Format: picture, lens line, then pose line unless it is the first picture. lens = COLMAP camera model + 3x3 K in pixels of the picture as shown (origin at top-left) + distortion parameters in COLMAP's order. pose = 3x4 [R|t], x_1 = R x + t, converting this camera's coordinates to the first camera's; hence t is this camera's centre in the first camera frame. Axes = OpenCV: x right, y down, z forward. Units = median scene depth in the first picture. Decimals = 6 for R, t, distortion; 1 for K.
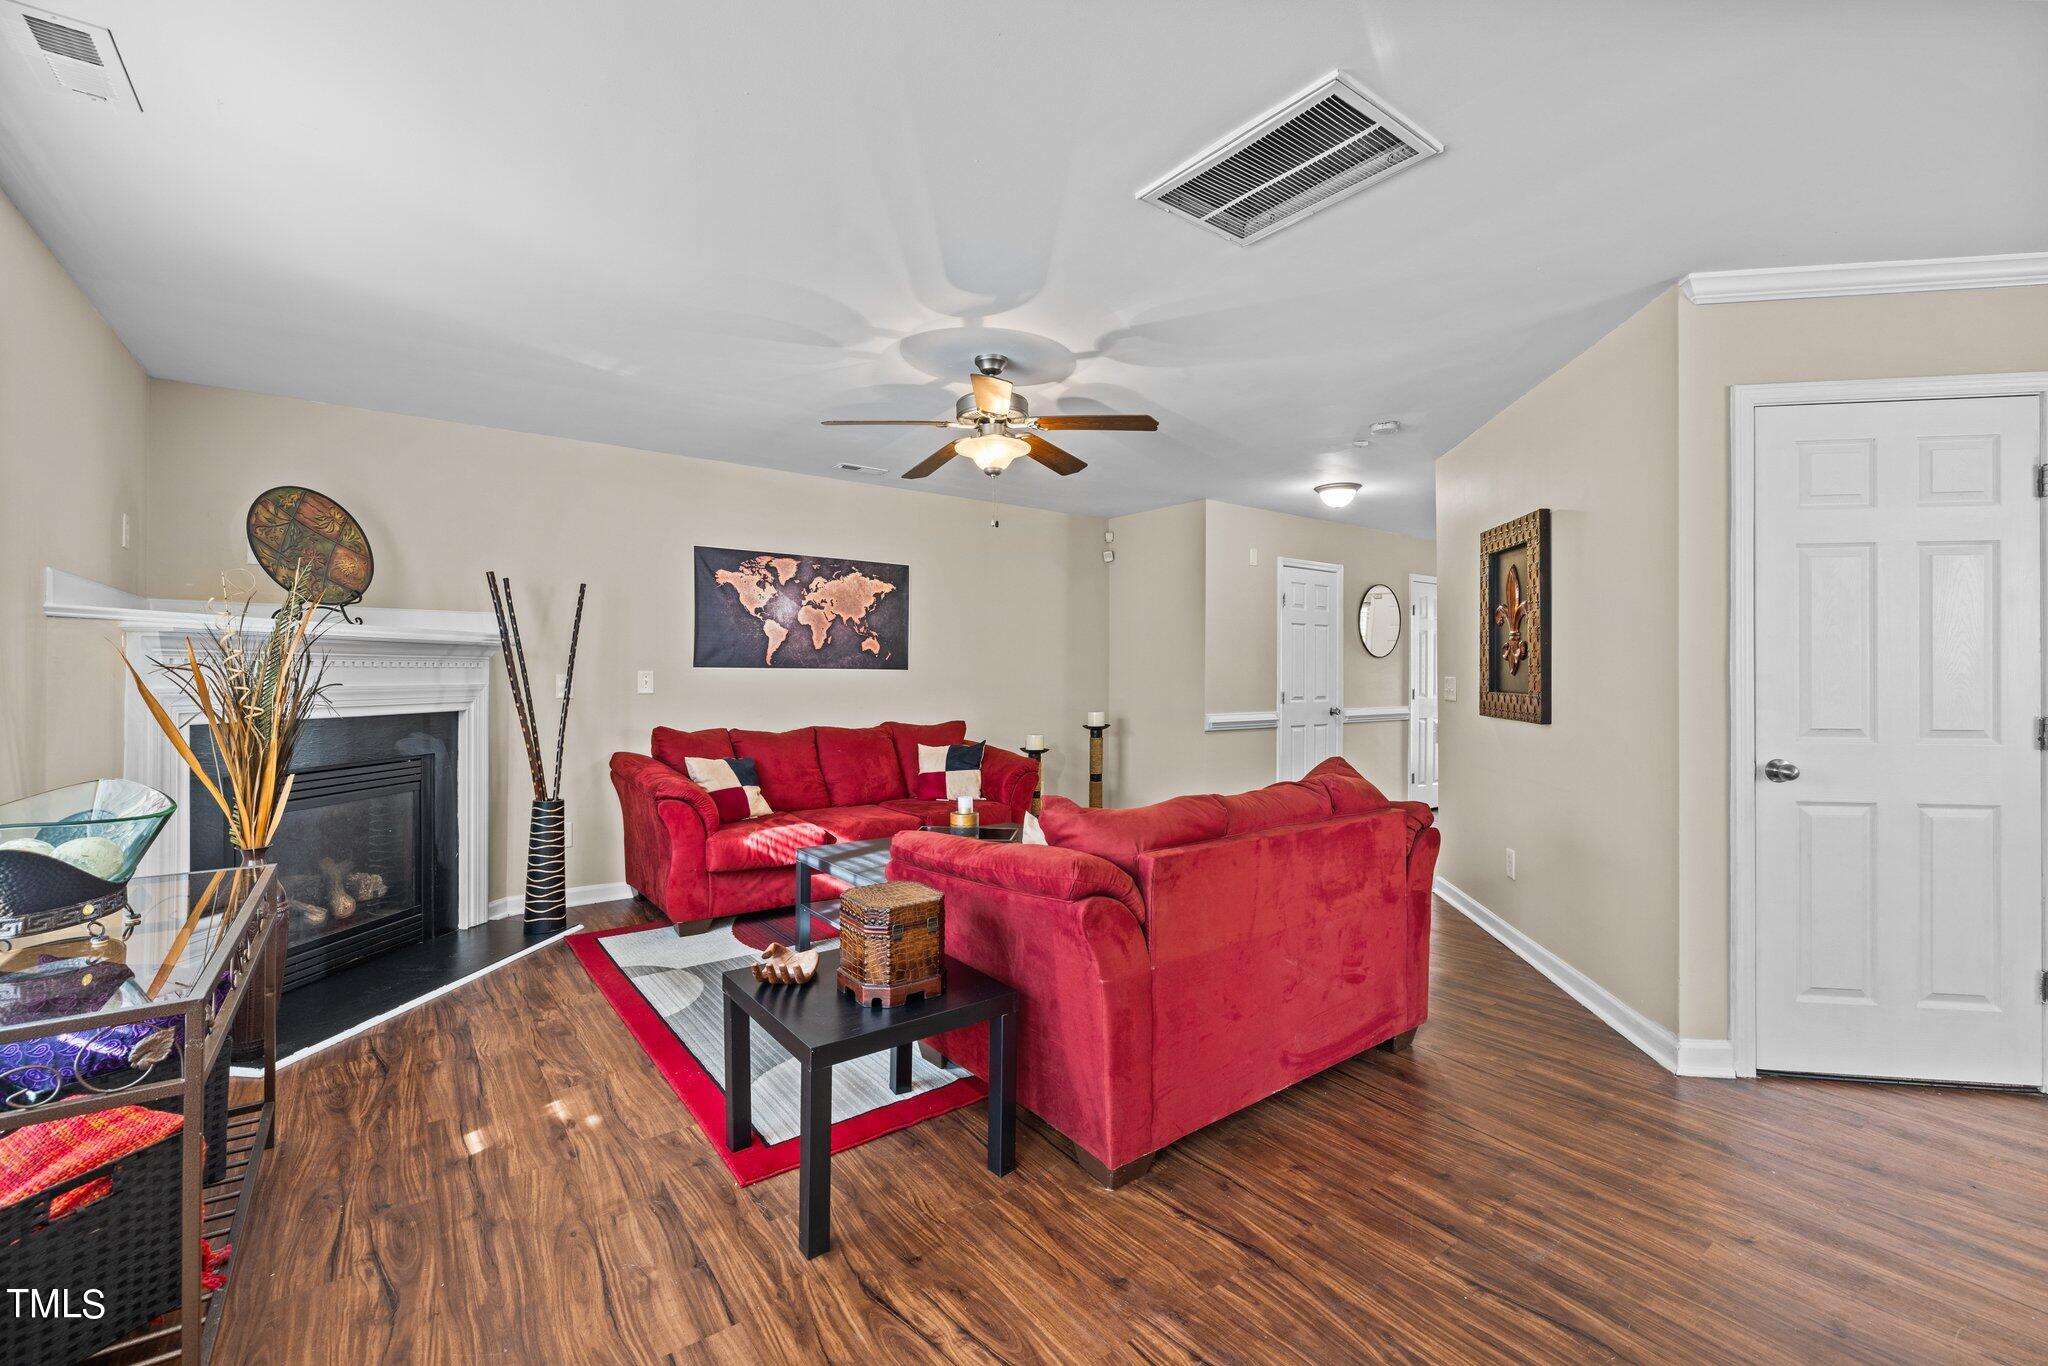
lens RADIAL K [[857.0, 0, 1019.5], [0, 857.0, 682.4], [0, 0, 1]] dist [0.000186, -0.000747]
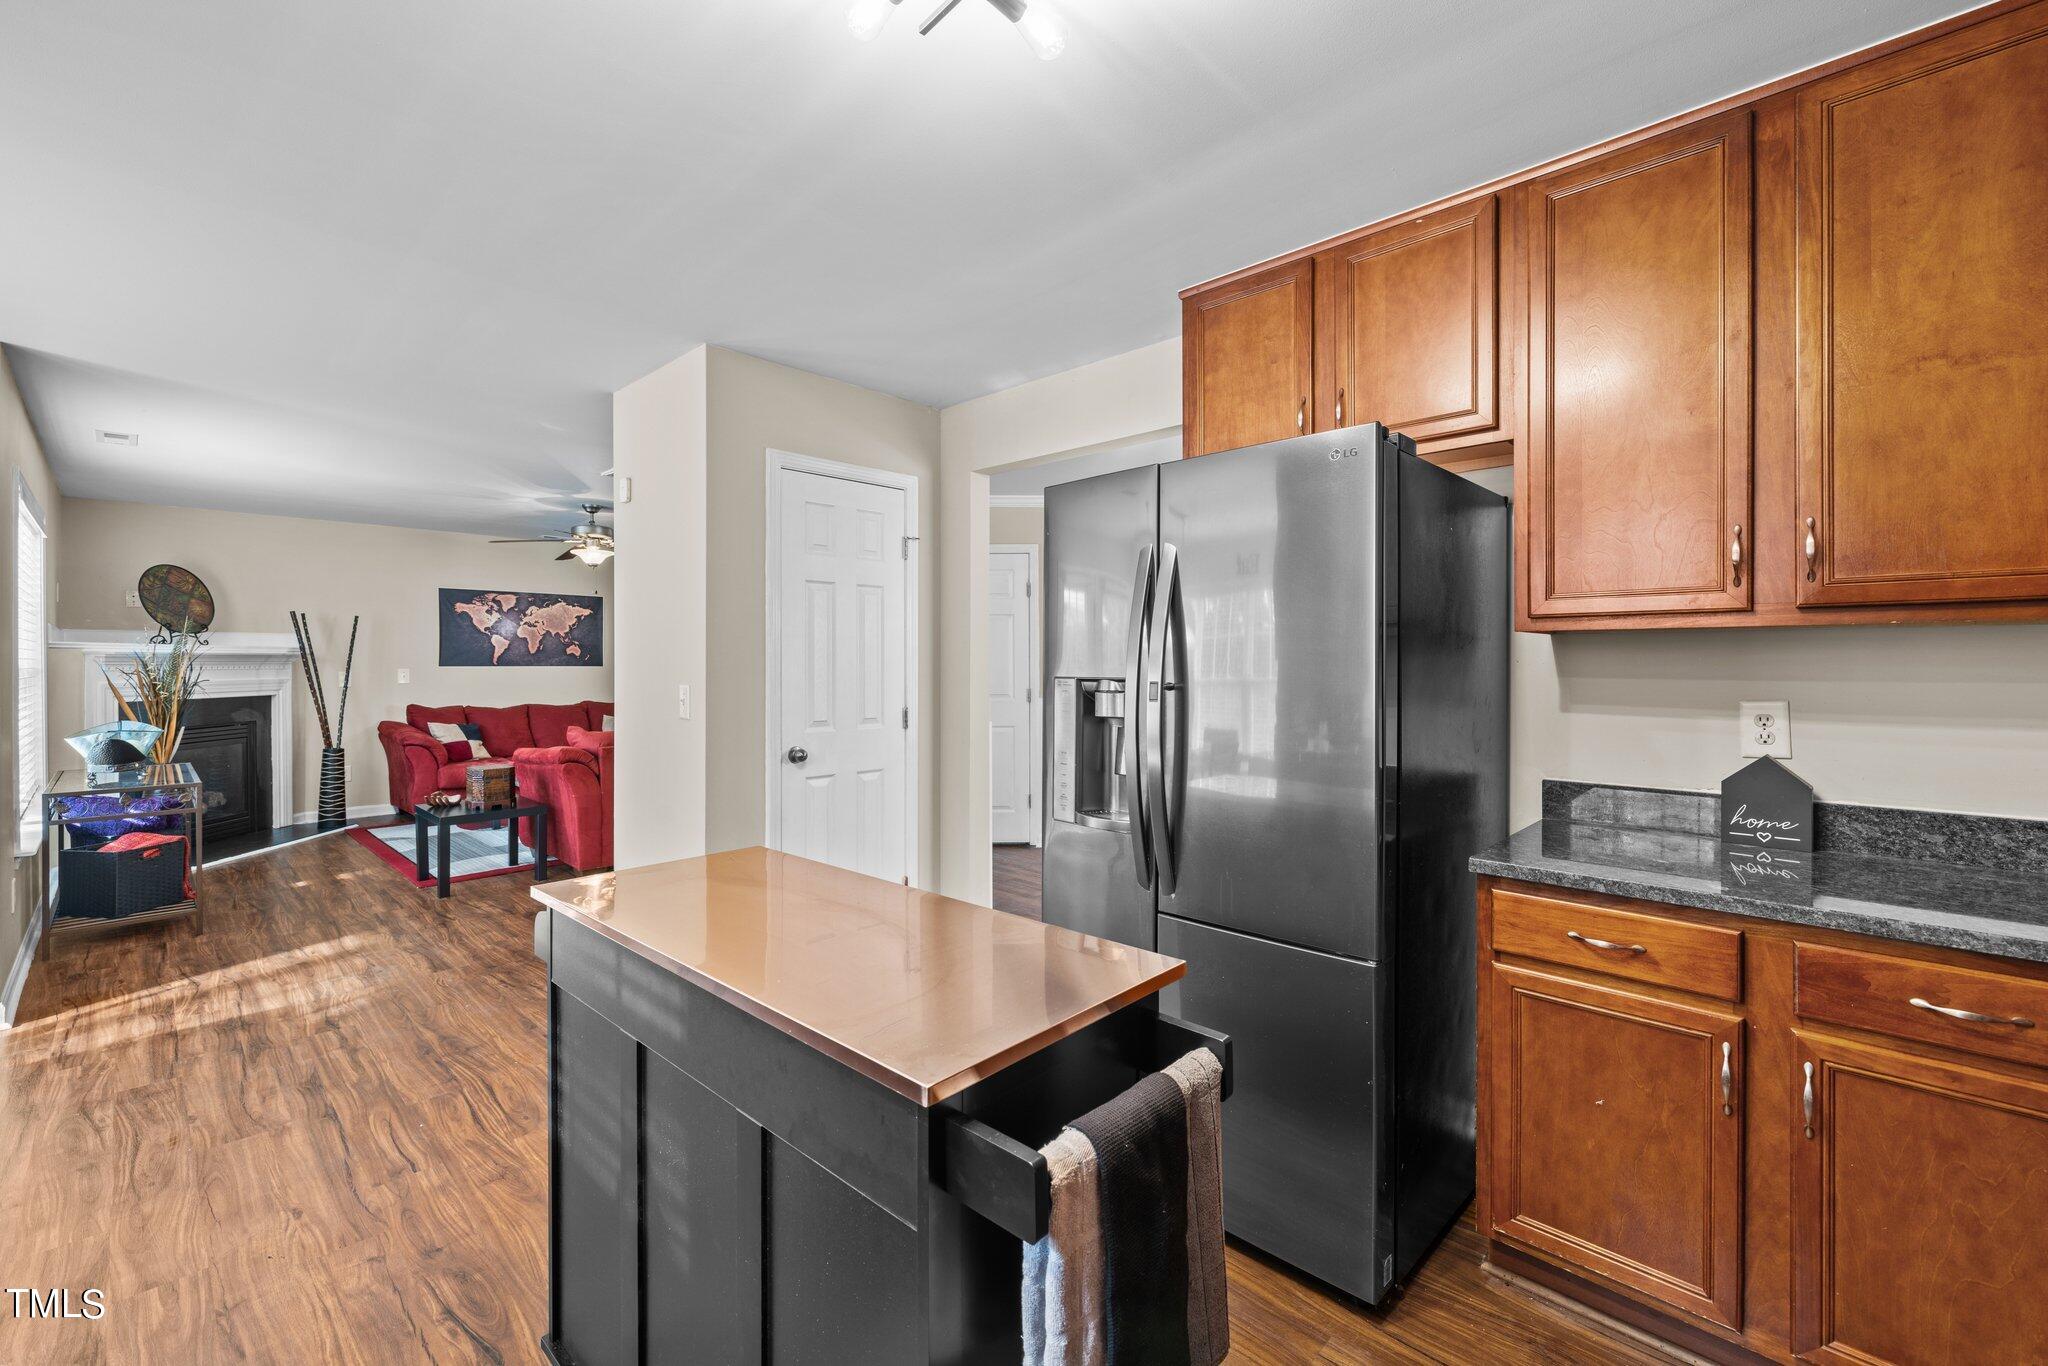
lens RADIAL K [[857.0, 0, 1027.8], [0, 857.0, 671.3], [0, 0, 1]] dist [0.000186, -0.000747]
pose [[0.985370, -0.005086, 0.170351, 0.469403], [0.004201, 0.999976, 0.005555, -0.014763], [-0.170375, -0.004758, 0.985368, -0.821453]]
